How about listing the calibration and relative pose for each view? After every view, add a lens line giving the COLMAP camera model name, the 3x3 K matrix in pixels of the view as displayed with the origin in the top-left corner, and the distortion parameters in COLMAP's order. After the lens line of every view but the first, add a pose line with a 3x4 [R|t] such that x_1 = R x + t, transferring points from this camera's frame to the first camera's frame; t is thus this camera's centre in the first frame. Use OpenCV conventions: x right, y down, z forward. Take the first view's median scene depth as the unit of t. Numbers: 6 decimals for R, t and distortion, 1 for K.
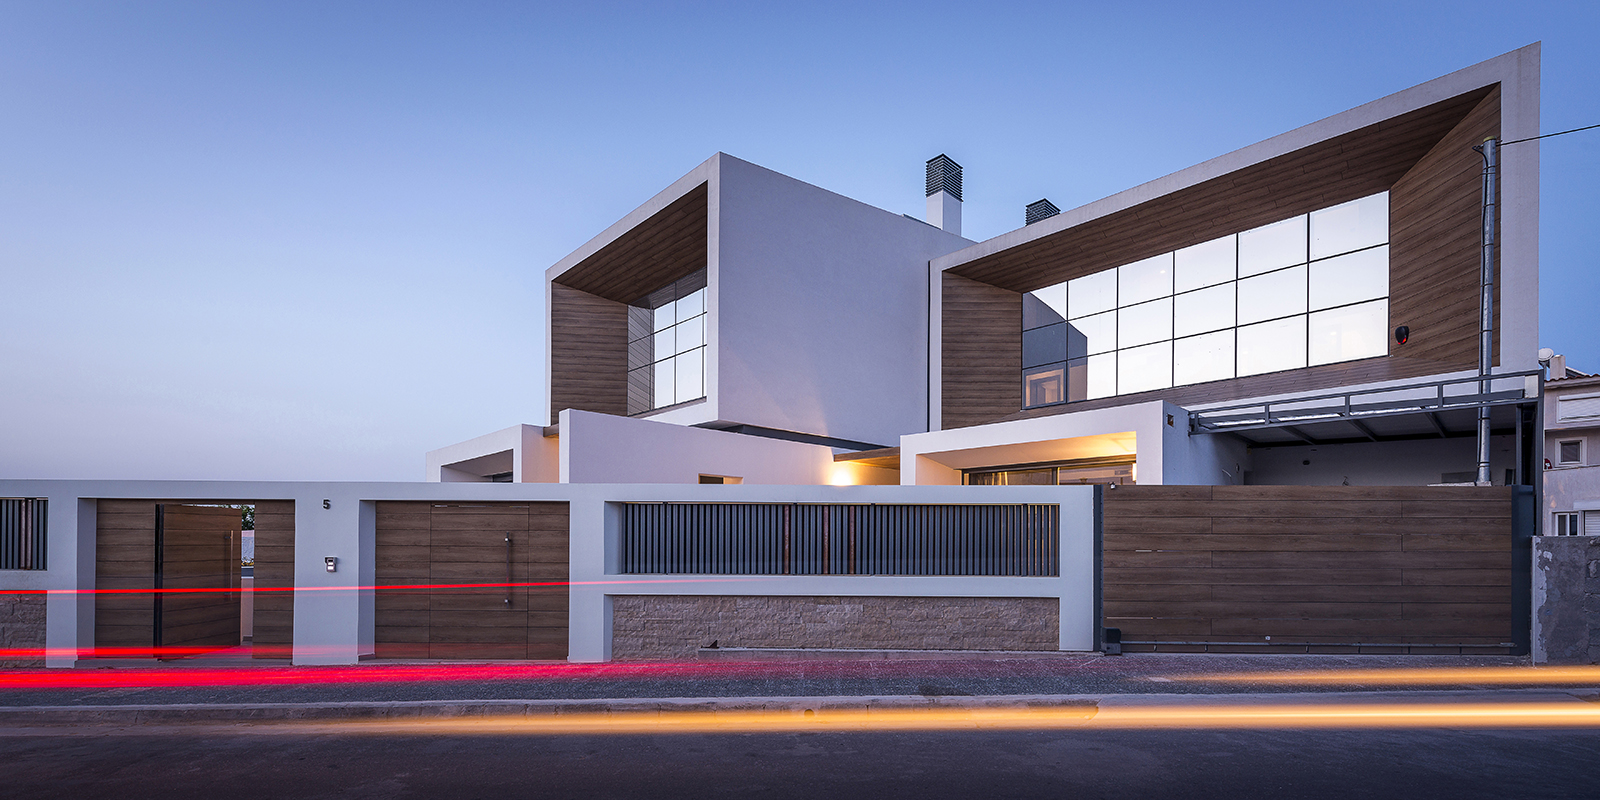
lens RADIAL K [[673.7, 0, 857.1], [0, 673.7, 501.7], [0, 0, 1]] dist [0.004469, -0.001069]
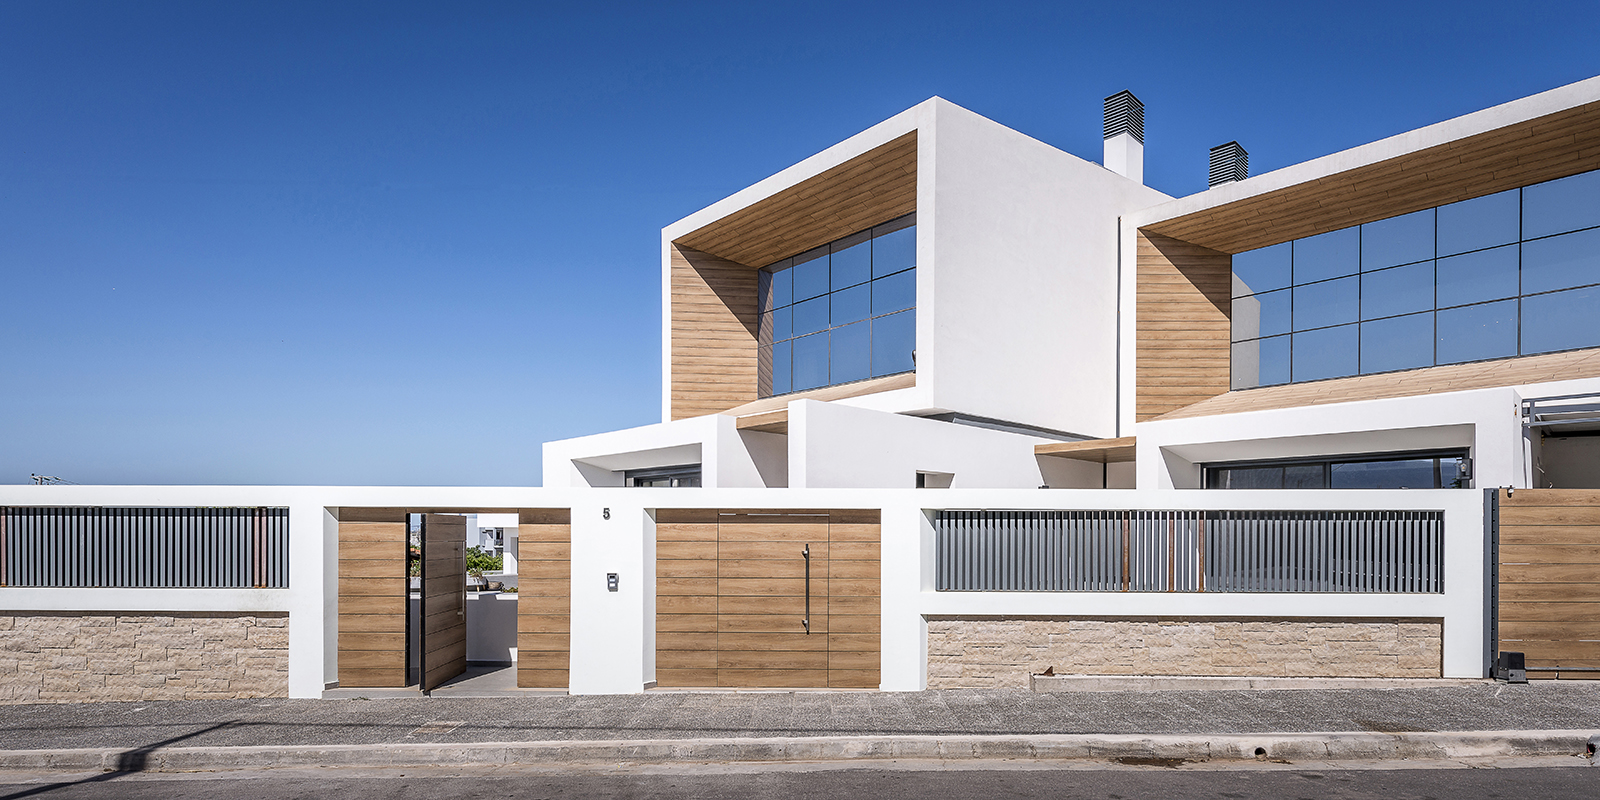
lens RADIAL K [[810.2, 0, 845.0], [0, 810.2, 486.8], [0, 0, 1]] dist [0.004551, 0.000508]
pose [[0.999983, -0.003477, -0.004577, -0.462174], [0.003476, 0.999994, -0.000247, -0.029502], [0.004578, 0.000231, 0.999989, -0.061971]]
